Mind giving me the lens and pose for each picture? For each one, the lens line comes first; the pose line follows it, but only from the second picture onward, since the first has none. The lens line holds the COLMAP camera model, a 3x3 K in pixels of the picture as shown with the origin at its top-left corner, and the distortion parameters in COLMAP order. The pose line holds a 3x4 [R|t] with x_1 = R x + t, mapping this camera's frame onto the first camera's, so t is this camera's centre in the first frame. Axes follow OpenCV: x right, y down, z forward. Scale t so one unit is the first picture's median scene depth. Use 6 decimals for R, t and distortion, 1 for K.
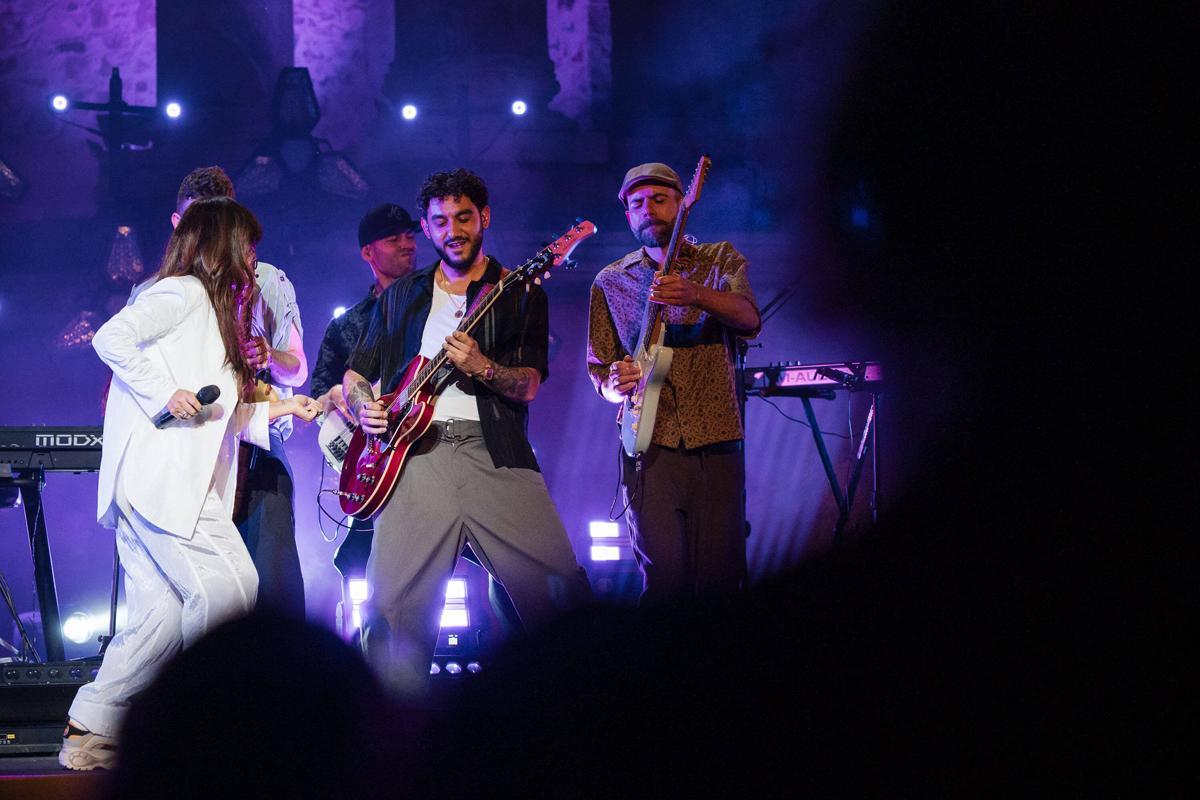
lens RADIAL K [[3390.0, 0, 600.0], [0, 3390.0, 372.6], [0, 0, 1]] dist [0.082253, 1.656289]
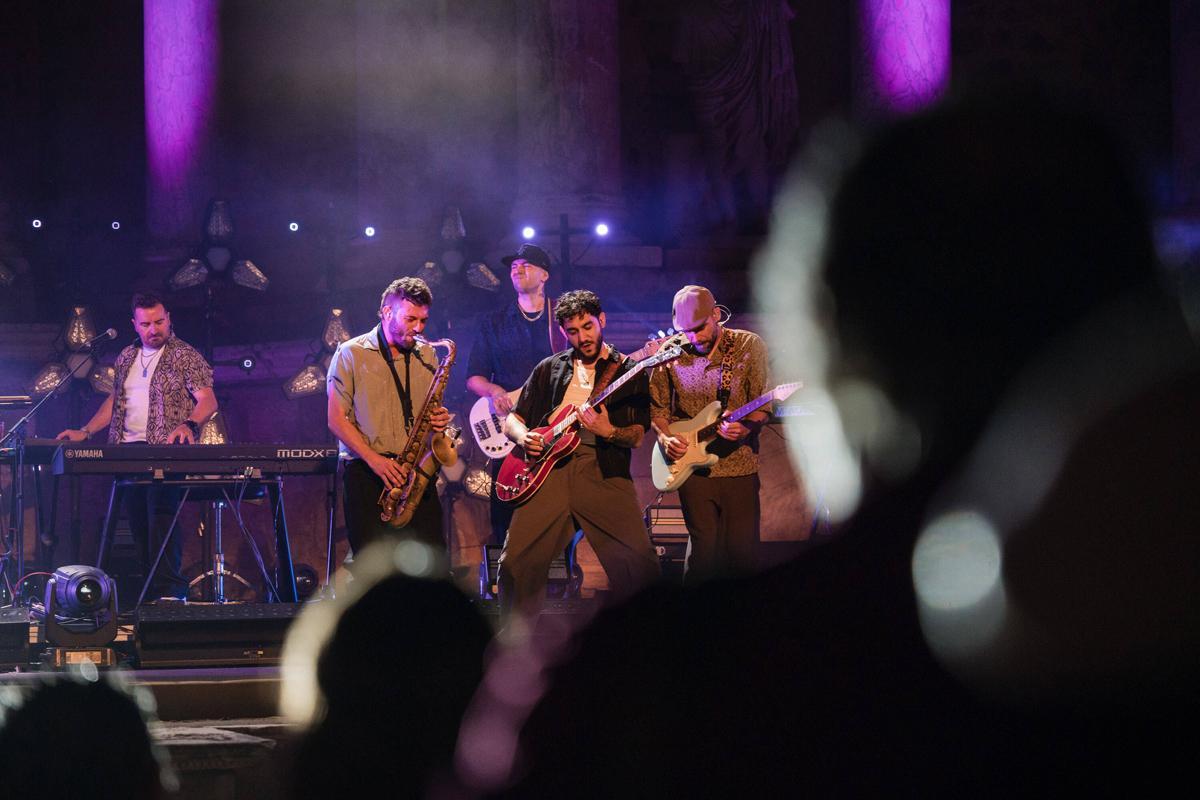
lens RADIAL K [[3390.0, 0, 600.0], [0, 3390.0, 372.6], [0, 0, 1]] dist [0.082253, 1.656289]
pose [[0.999816, -0.000506, 0.019199, -0.053308], [0.000074, 0.999747, 0.022491, -0.049054], [-0.019205, -0.022485, 0.999563, -0.488686]]
